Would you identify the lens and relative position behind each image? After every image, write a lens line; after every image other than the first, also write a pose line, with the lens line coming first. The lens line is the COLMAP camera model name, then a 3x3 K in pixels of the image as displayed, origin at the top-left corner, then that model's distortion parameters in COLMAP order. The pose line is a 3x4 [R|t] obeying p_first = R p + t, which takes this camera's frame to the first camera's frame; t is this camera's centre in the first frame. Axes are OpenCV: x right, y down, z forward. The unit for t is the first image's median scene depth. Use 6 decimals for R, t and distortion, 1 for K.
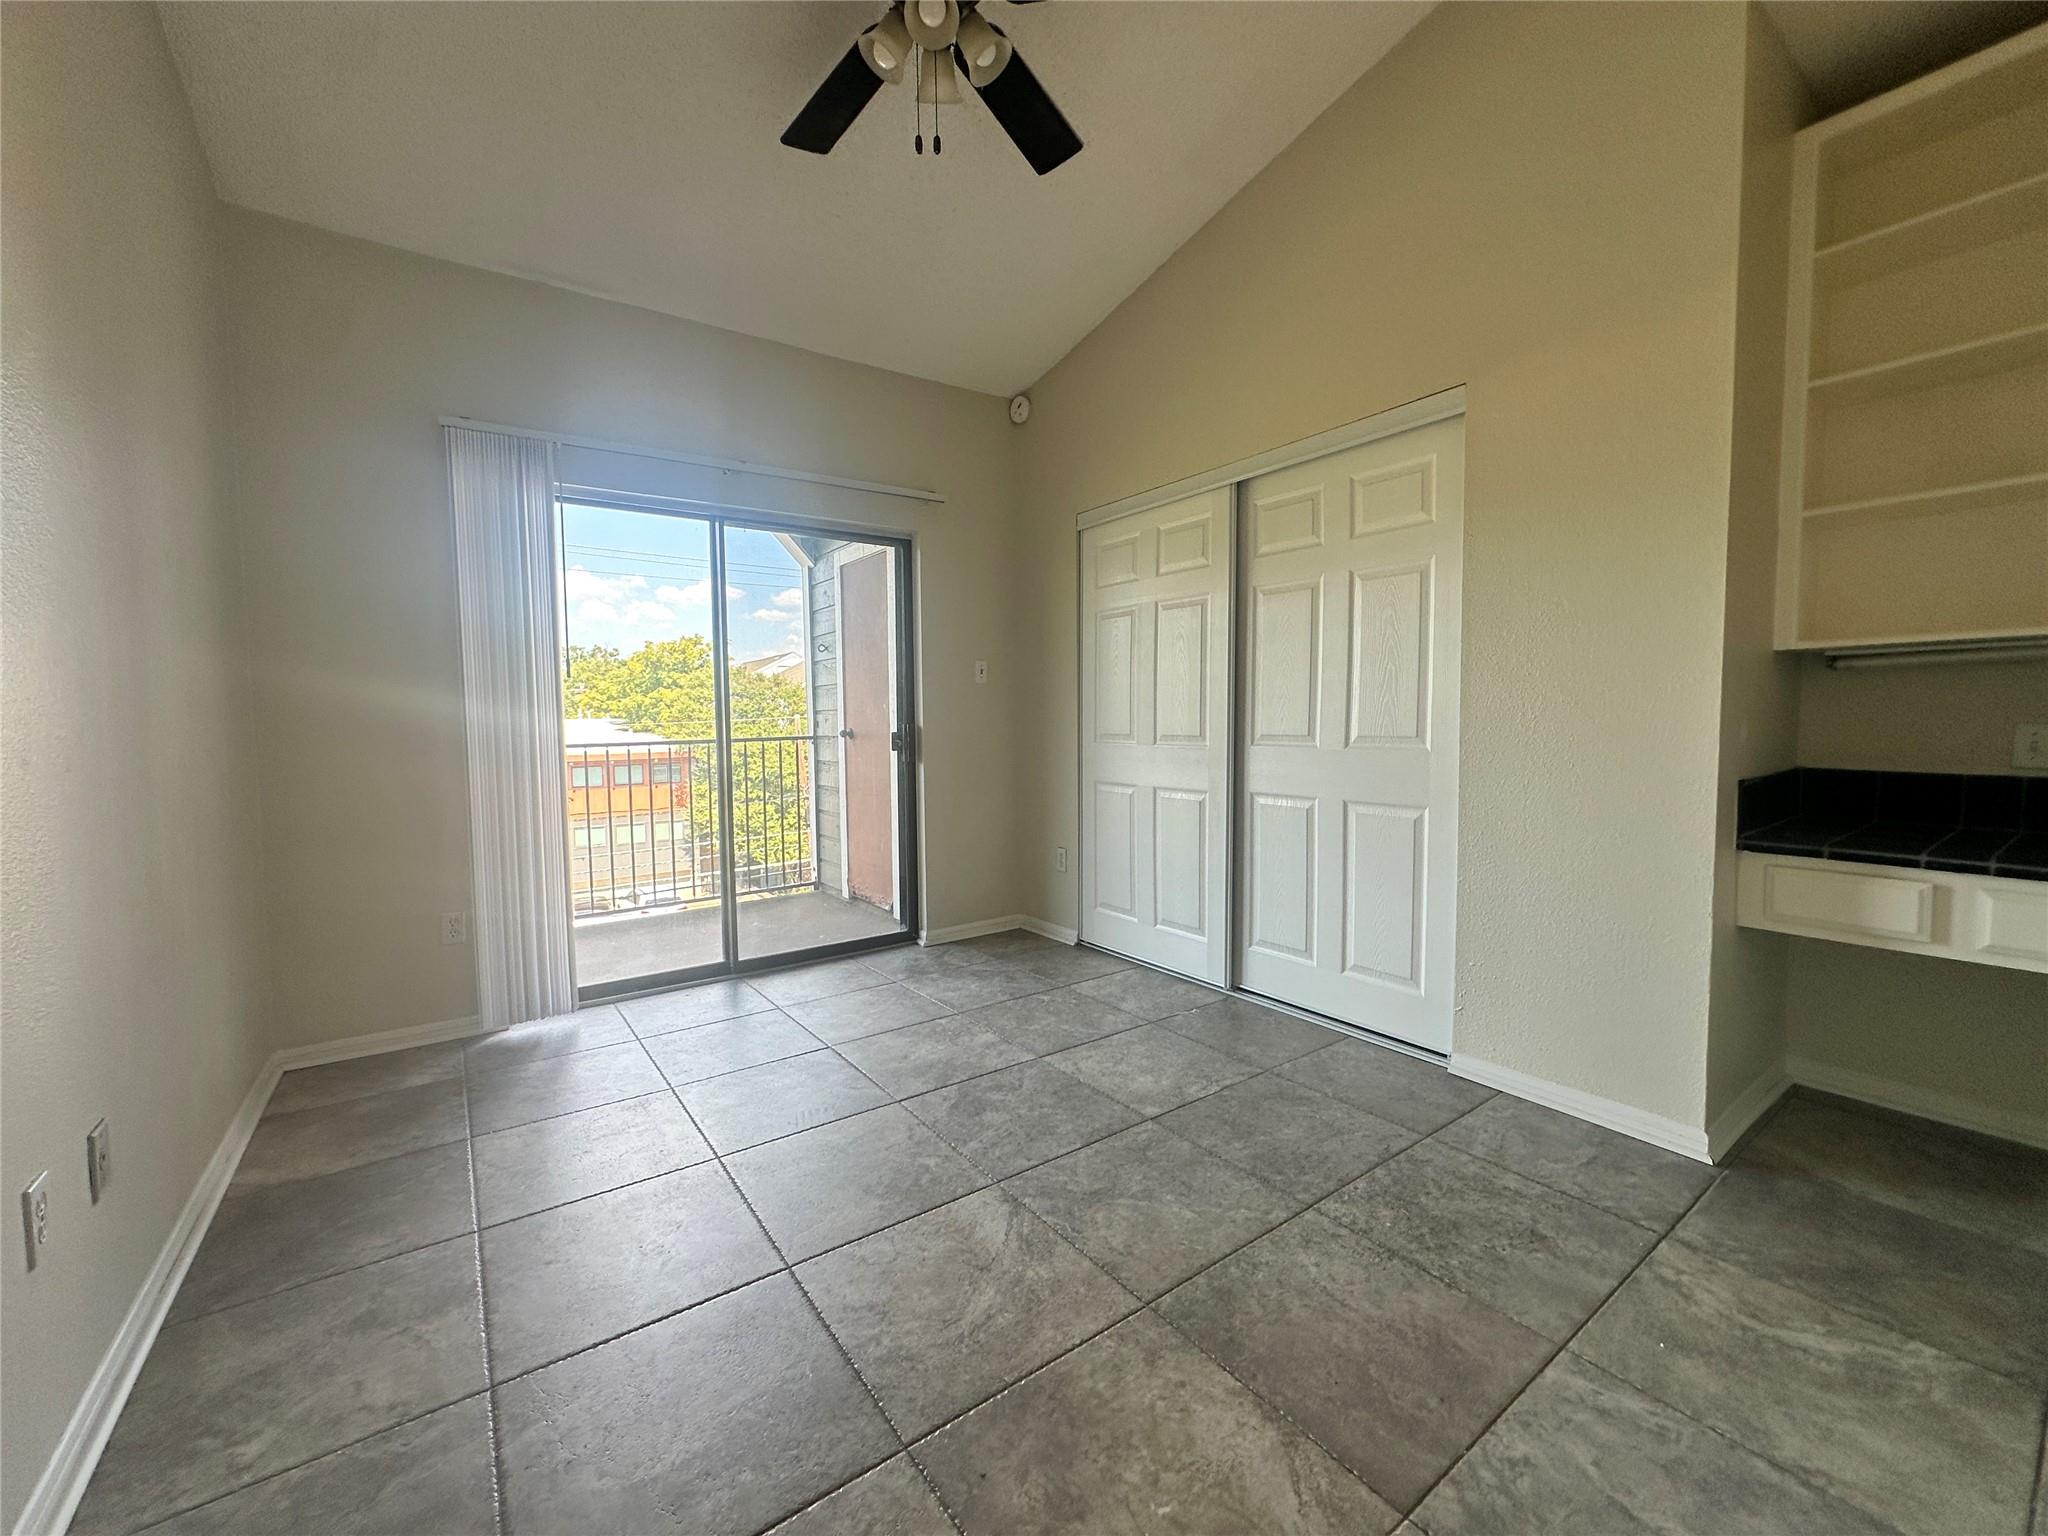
lens RADIAL K [[816.7, 0, 1024.0], [0, 816.7, 768.0], [0, 0, 1]] dist [-0.004366, 0.000499]
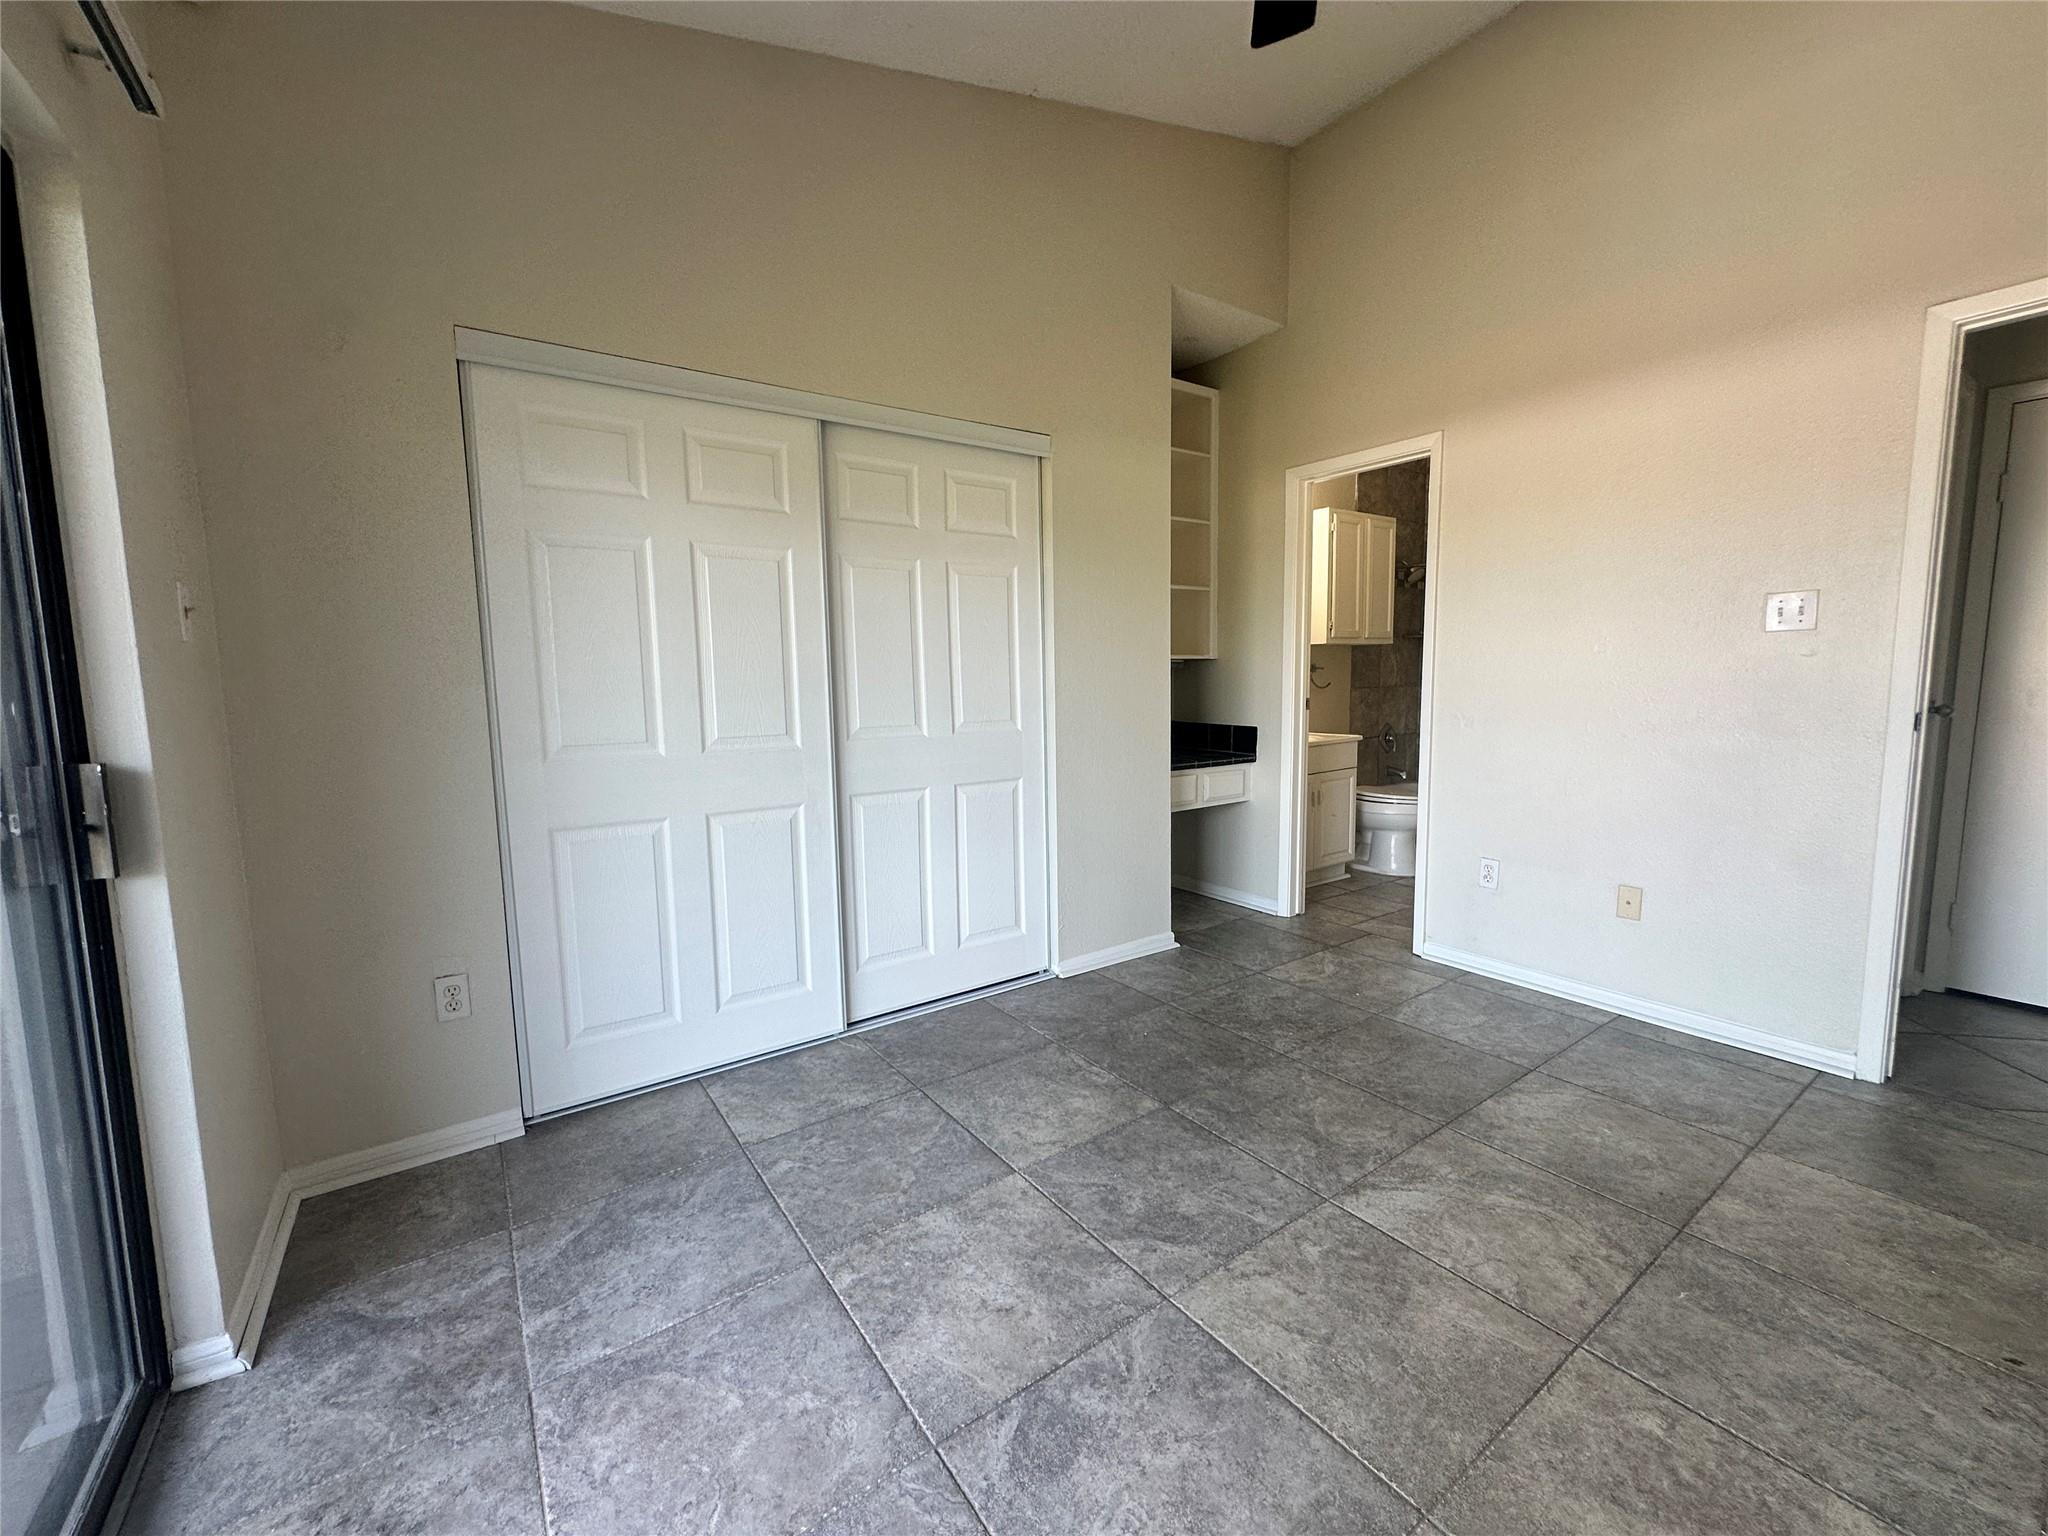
lens RADIAL K [[816.7, 0, 1024.0], [0, 816.7, 768.0], [0, 0, 1]] dist [-0.004366, 0.000499]
pose [[0.008603, -0.098775, 0.995073, -0.699659], [0.078754, 0.992085, 0.097797, -0.082905], [-0.996857, 0.077524, 0.016314, 0.975683]]
